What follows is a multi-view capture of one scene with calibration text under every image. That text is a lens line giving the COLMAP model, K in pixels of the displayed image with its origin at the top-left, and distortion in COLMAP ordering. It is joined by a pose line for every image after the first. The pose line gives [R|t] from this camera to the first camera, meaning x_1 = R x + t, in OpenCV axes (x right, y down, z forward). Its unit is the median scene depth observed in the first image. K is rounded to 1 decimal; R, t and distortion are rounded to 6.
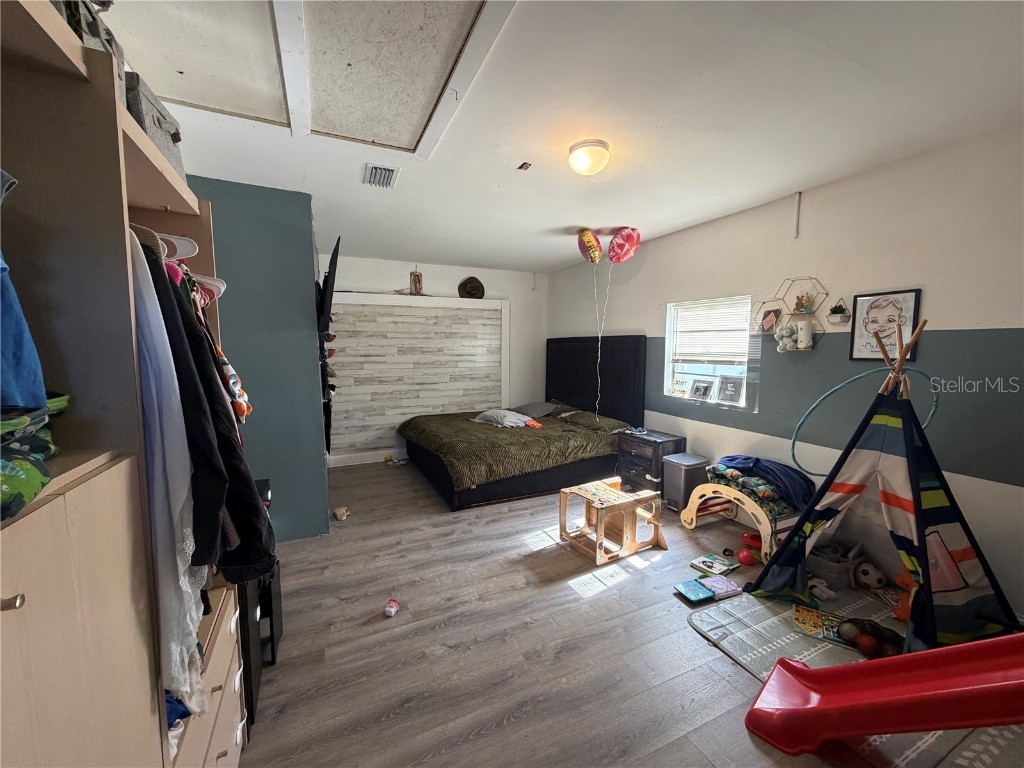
lens RADIAL K [[407.2, 0, 509.8], [0, 407.2, 385.4], [0, 0, 1]] dist [-0.001368, 0.000362]
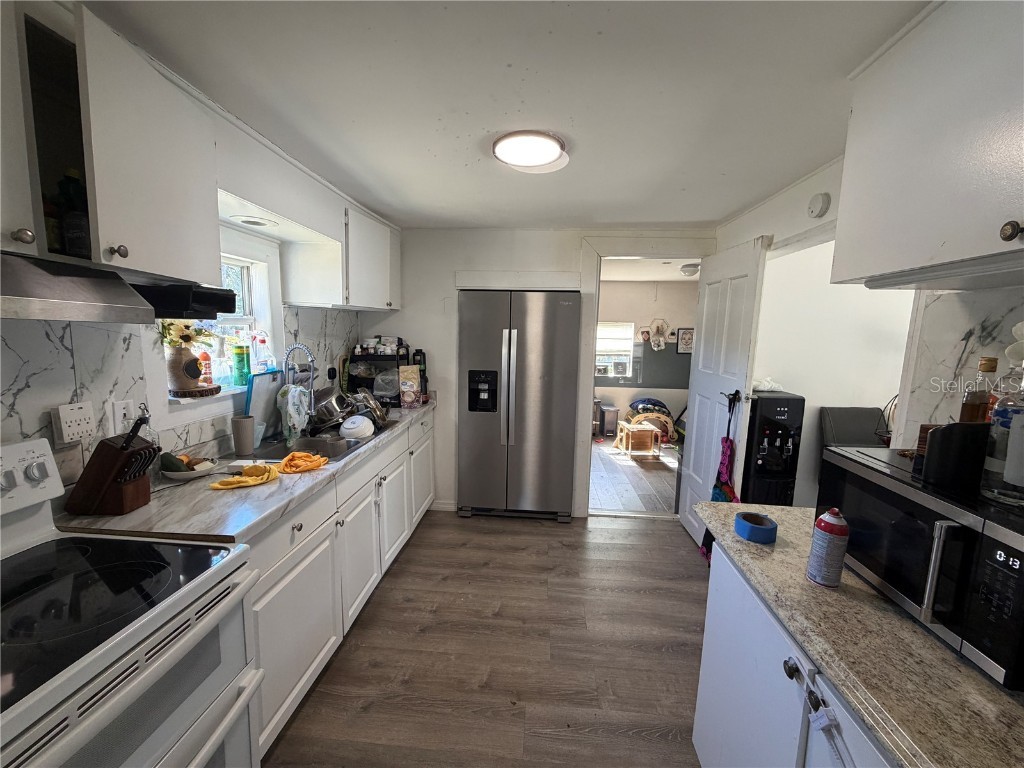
lens RADIAL K [[407.2, 0, 509.8], [0, 407.2, 385.4], [0, 0, 1]] dist [-0.001368, 0.000362]
pose [[0.490622, -0.119043, 0.863203, -1.786353], [0.071843, 0.992778, 0.096078, -0.171568], [-0.868406, 0.014877, 0.495631, 0.595833]]
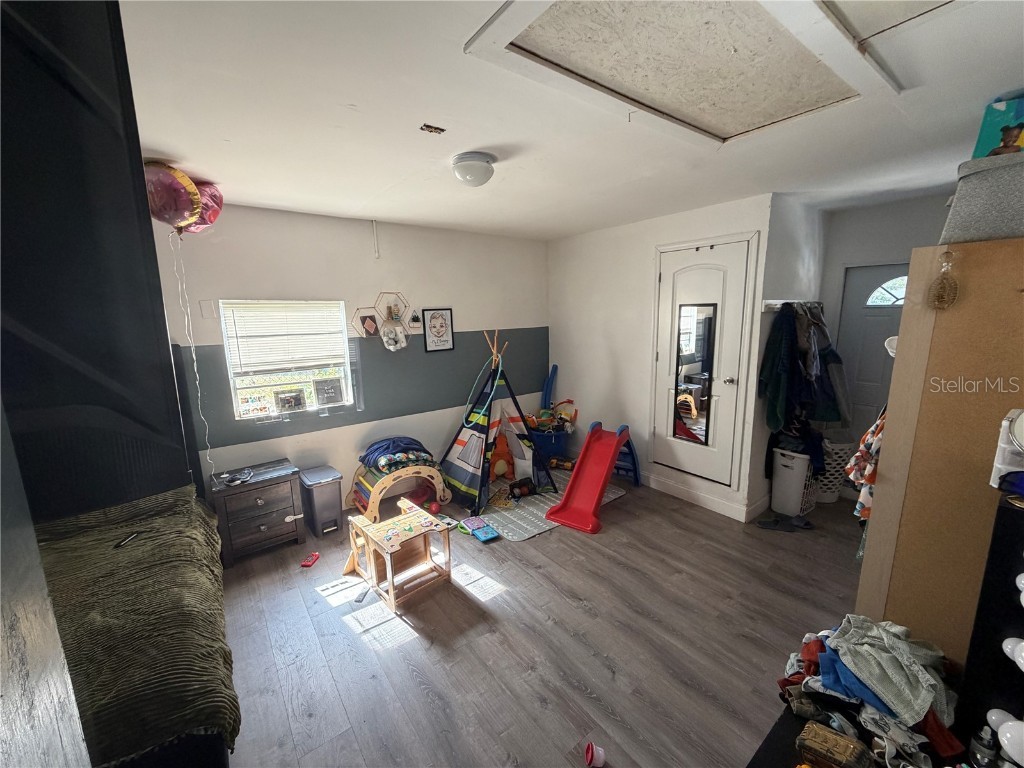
lens RADIAL K [[407.2, 0, 509.8], [0, 407.2, 385.4], [0, 0, 1]] dist [-0.001368, 0.000362]
pose [[-0.205264, -0.178546, 0.962283, -0.649203], [0.114640, 0.972064, 0.204814, -0.200164], [-0.971969, 0.152357, -0.179061, 0.912820]]
